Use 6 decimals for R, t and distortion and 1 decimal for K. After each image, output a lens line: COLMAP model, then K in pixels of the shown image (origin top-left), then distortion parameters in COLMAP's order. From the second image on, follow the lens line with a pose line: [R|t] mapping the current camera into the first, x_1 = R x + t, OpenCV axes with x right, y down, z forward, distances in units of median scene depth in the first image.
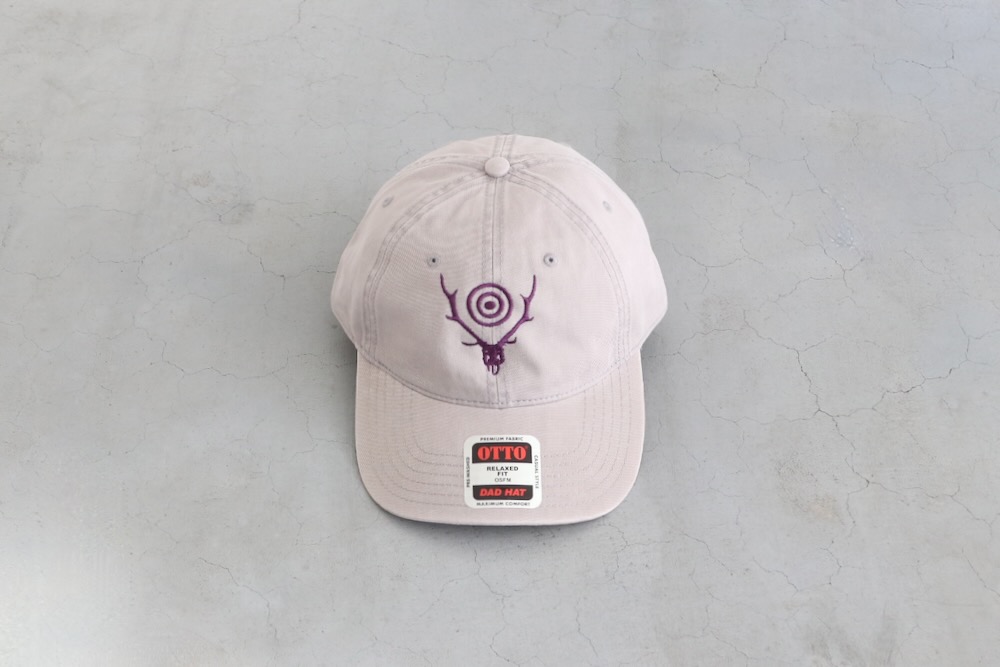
lens RADIAL K [[1452.8, 0, 500.0], [0, 1452.8, 333.5], [0, 0, 1]] dist [-0.095358, 0.006775]
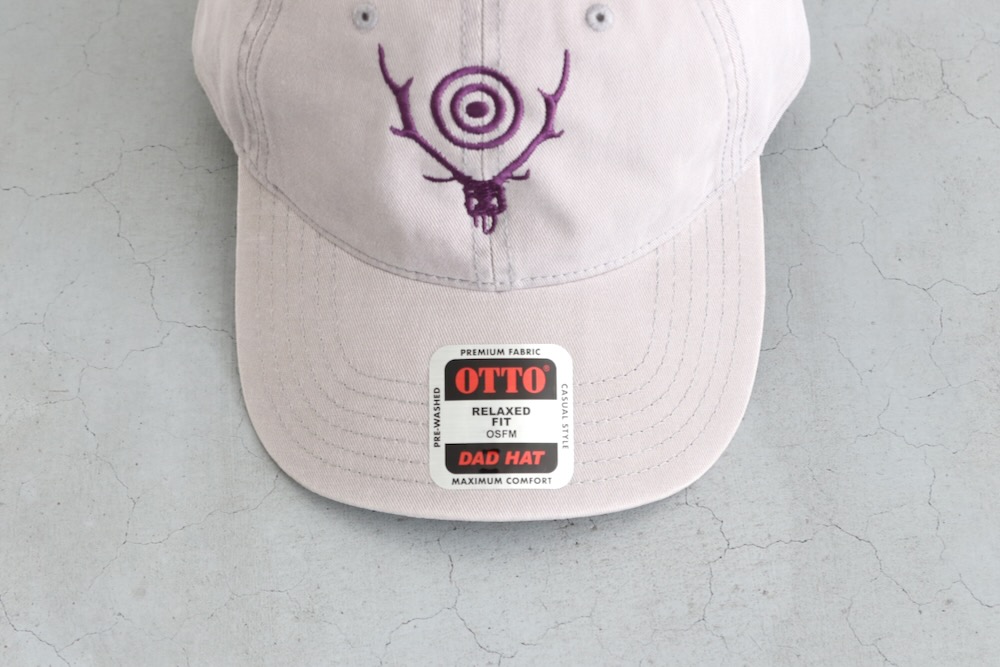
lens RADIAL K [[1608.0, 0, 500.0], [0, 1608.0, 349.3], [0, 0, 1]] dist [-0.059462, 0.069628]
pose [[0.999882, 0.007758, -0.013284, 0.008846], [-0.003690, 0.959272, 0.282460, -0.095133], [0.014934, -0.282377, 0.959187, 0.434156]]
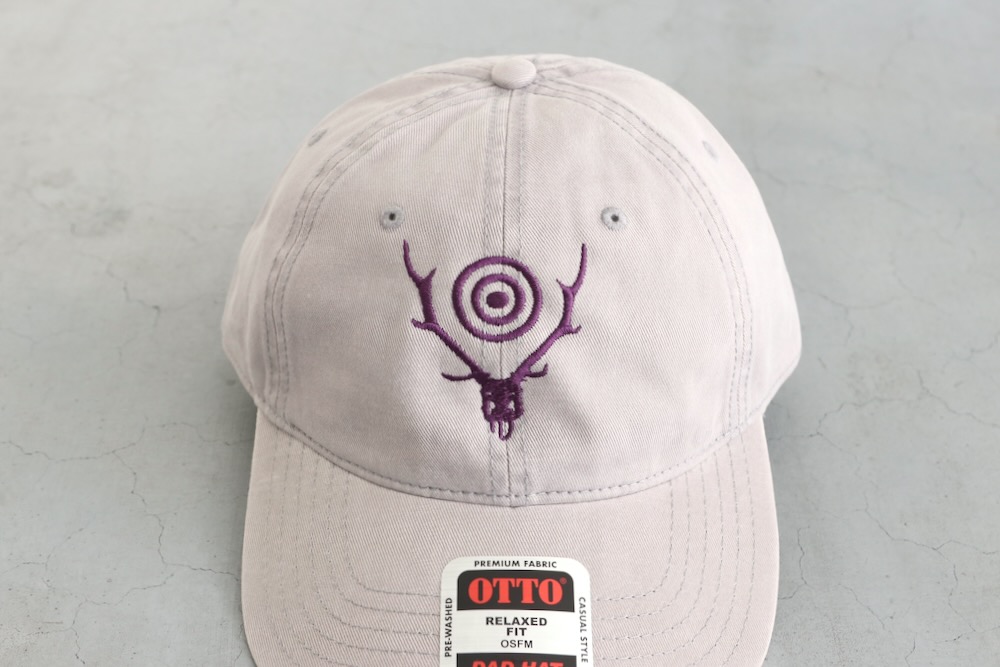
lens RADIAL K [[1376.5, 0, 492.7], [0, 1376.5, 335.6], [0, 0, 1]] dist [-0.080320, 0.062077]
pose [[0.999844, 0.016884, -0.005240, -0.005697], [-0.017469, 0.989049, -0.146548, 0.064057], [0.002708, 0.146616, 0.989190, 0.506115]]
